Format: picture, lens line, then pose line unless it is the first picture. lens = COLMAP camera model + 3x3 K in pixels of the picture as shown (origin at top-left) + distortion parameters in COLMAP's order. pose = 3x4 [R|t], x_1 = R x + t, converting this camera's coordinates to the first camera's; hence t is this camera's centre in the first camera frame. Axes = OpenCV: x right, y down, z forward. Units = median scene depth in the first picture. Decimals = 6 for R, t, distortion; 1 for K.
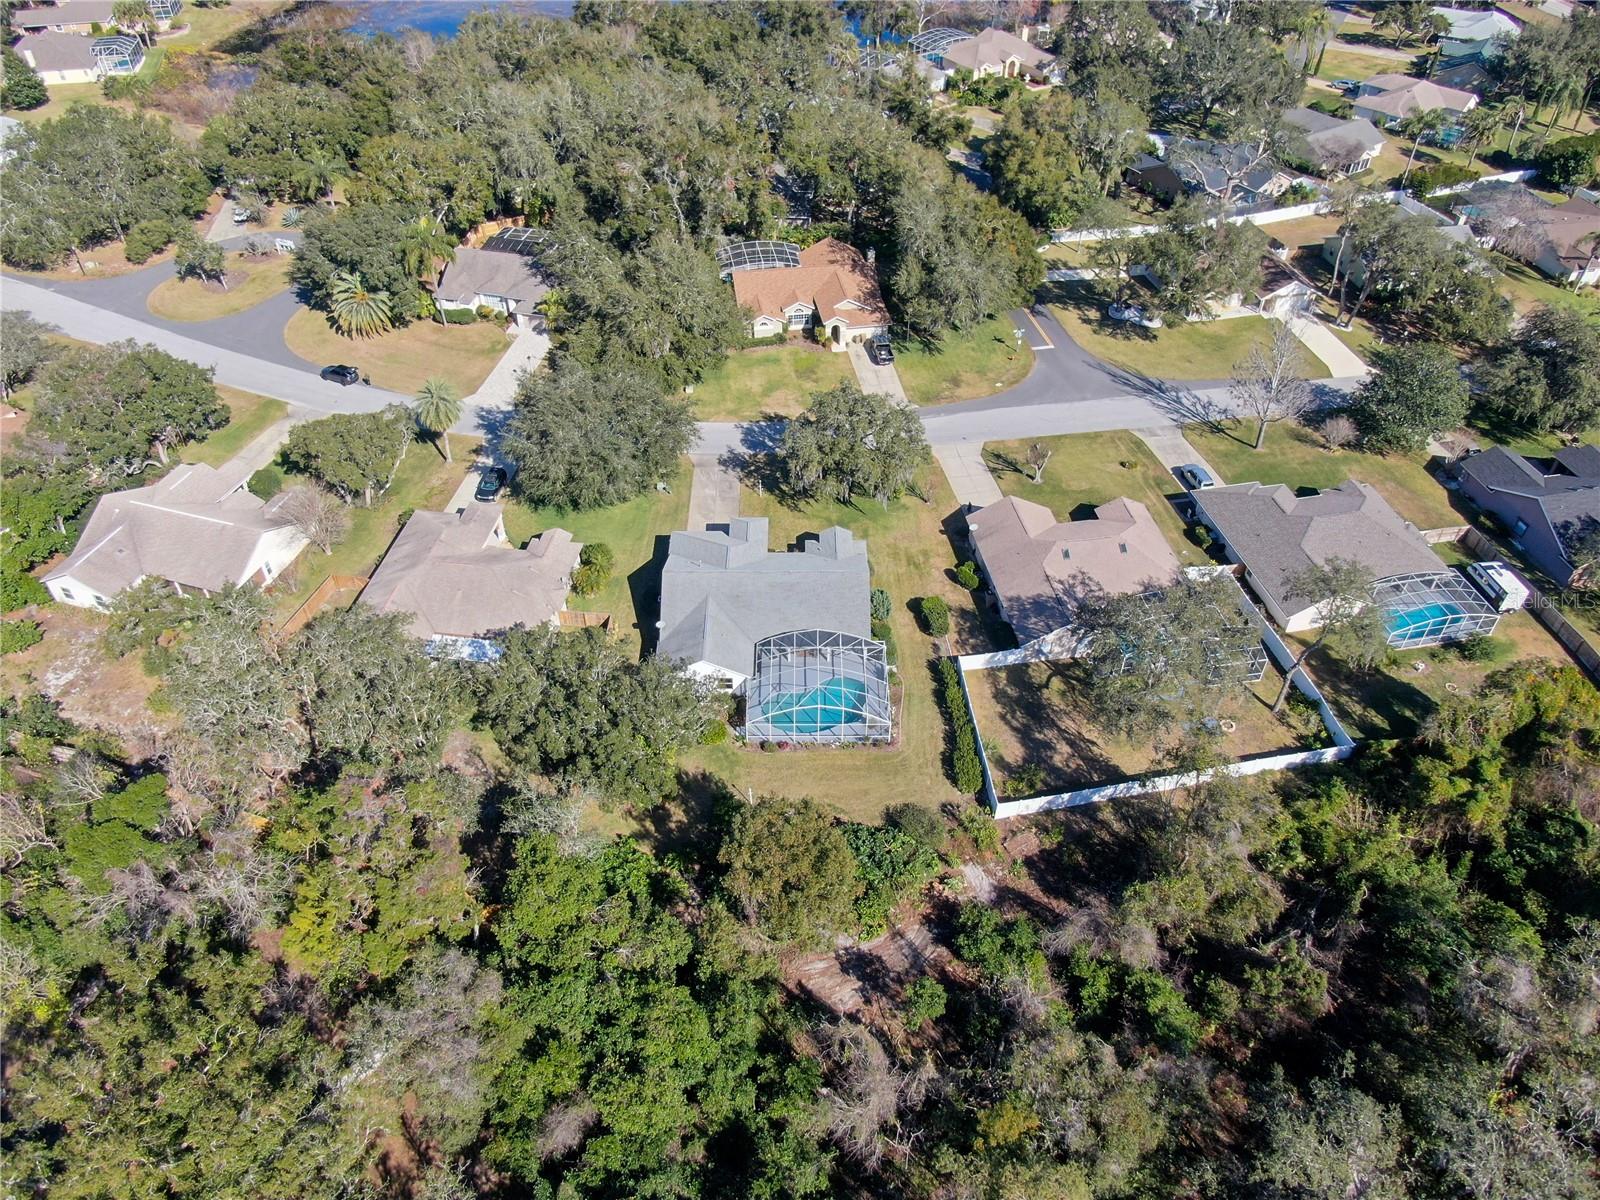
lens RADIAL K [[1120.4, 0, 803.5], [0, 1120.4, 598.2], [0, 0, 1]] dist [0.000179, -0.003606]
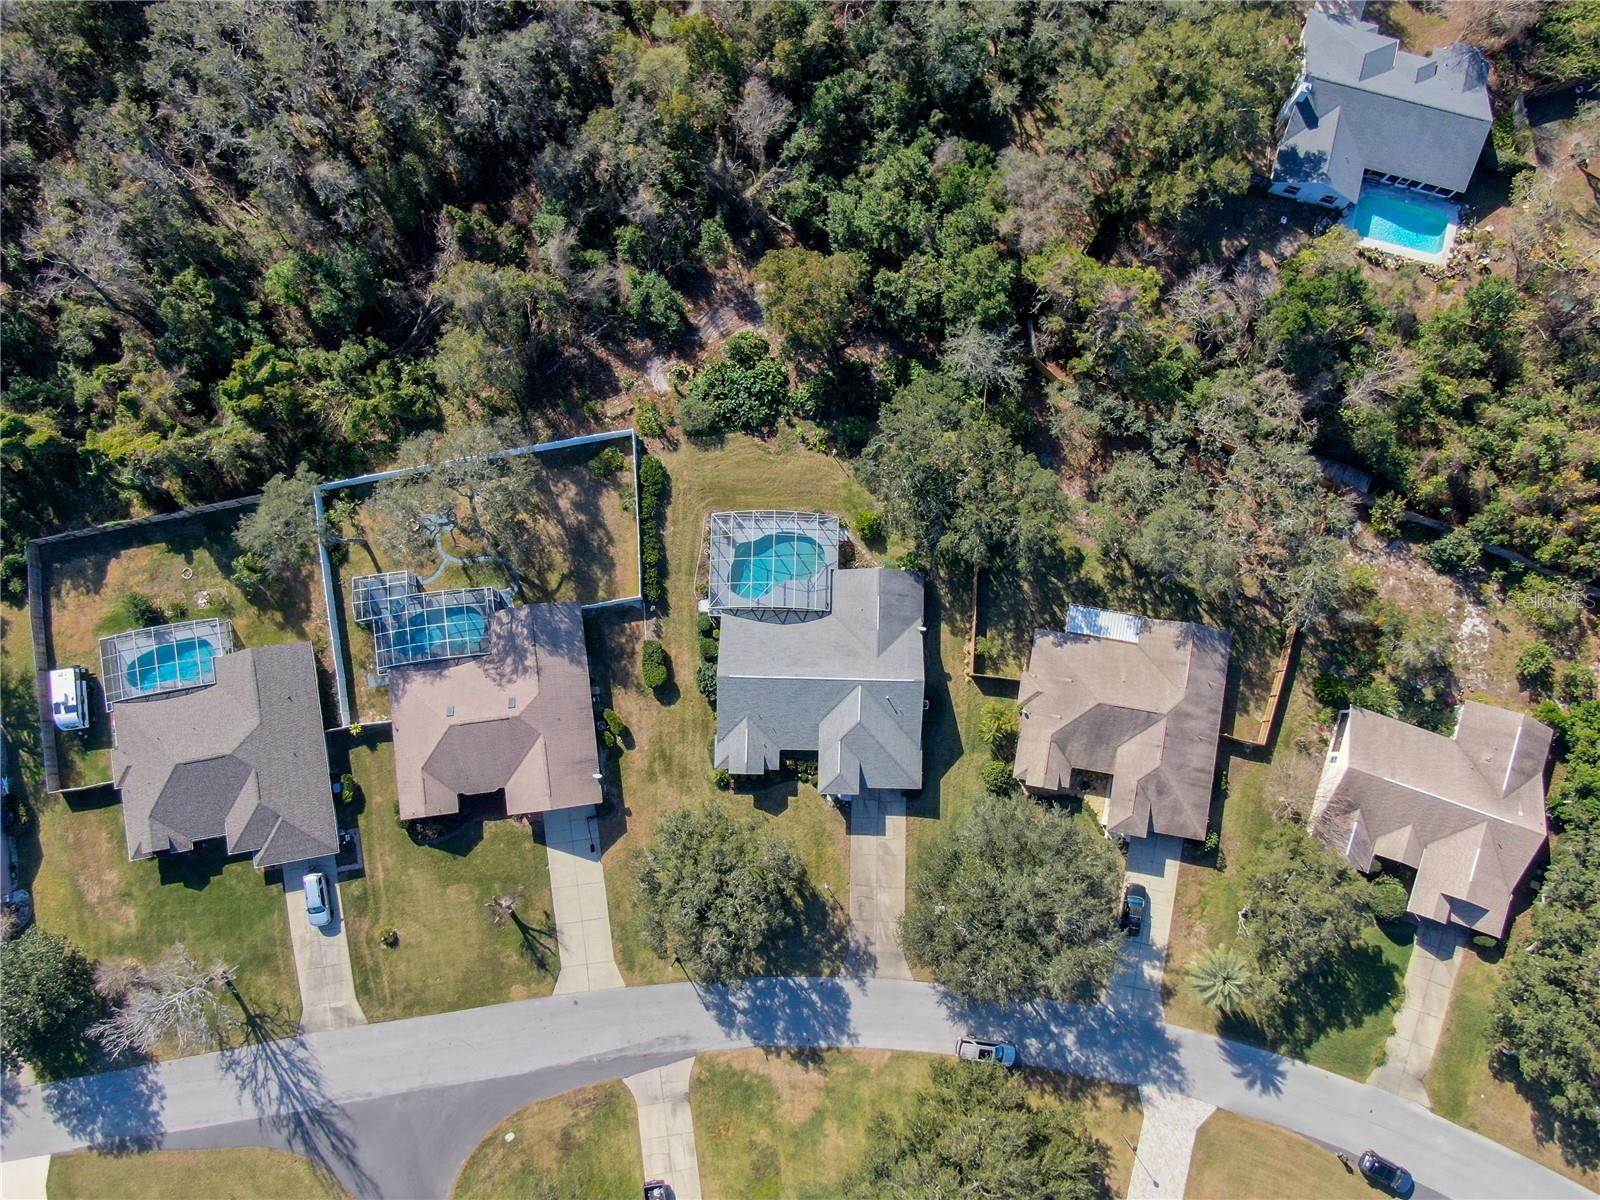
lens RADIAL K [[1120.4, 0, 803.0], [0, 1120.4, 601.6], [0, 0, 1]] dist [0.000179, -0.003606]
pose [[-0.999468, -0.030203, -0.012274, -0.003148], [0.008484, -0.604460, 0.796590, -0.786797], [-0.031479, 0.796062, 0.604395, 0.347968]]
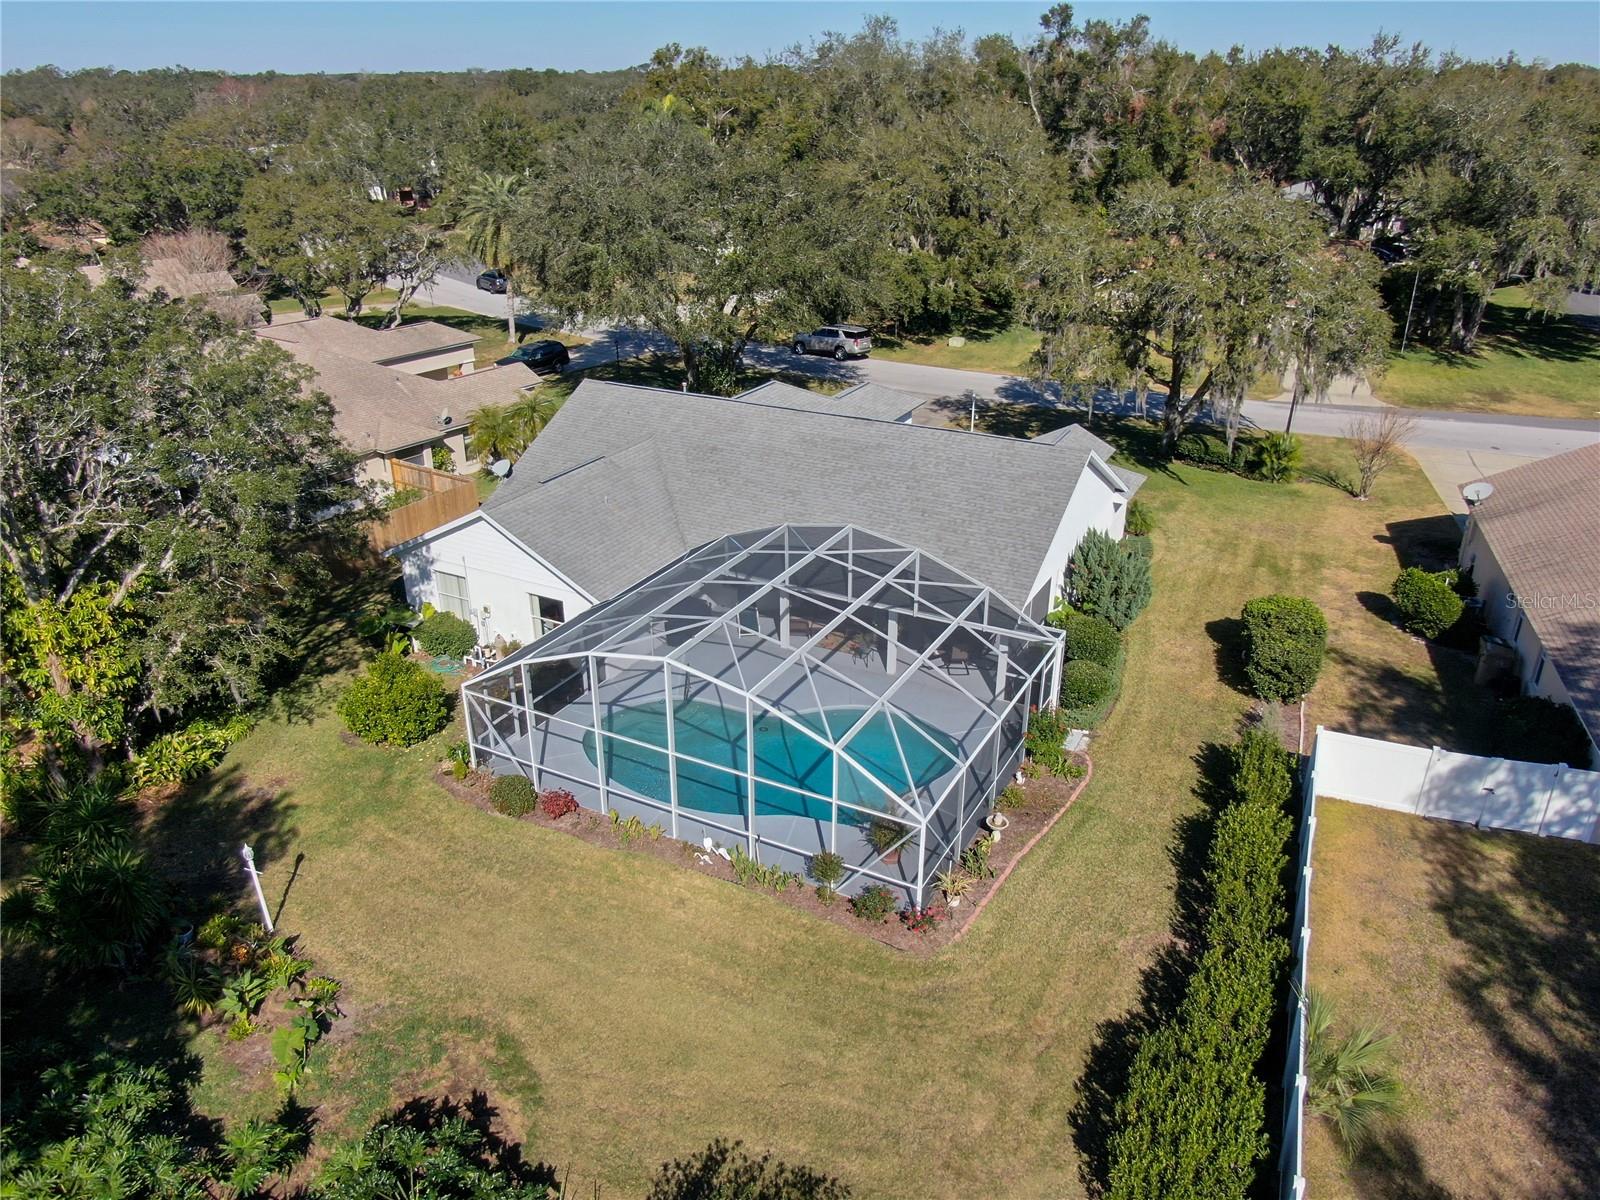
lens RADIAL K [[1120.4, 0, 798.7], [0, 1120.4, 600.6], [0, 0, 1]] dist [0.000179, -0.003606]
pose [[0.878045, 0.181356, -0.442886, 0.140517], [-0.308545, 0.921930, -0.234188, 0.122140], [0.365838, 0.342278, 0.865453, 0.707272]]
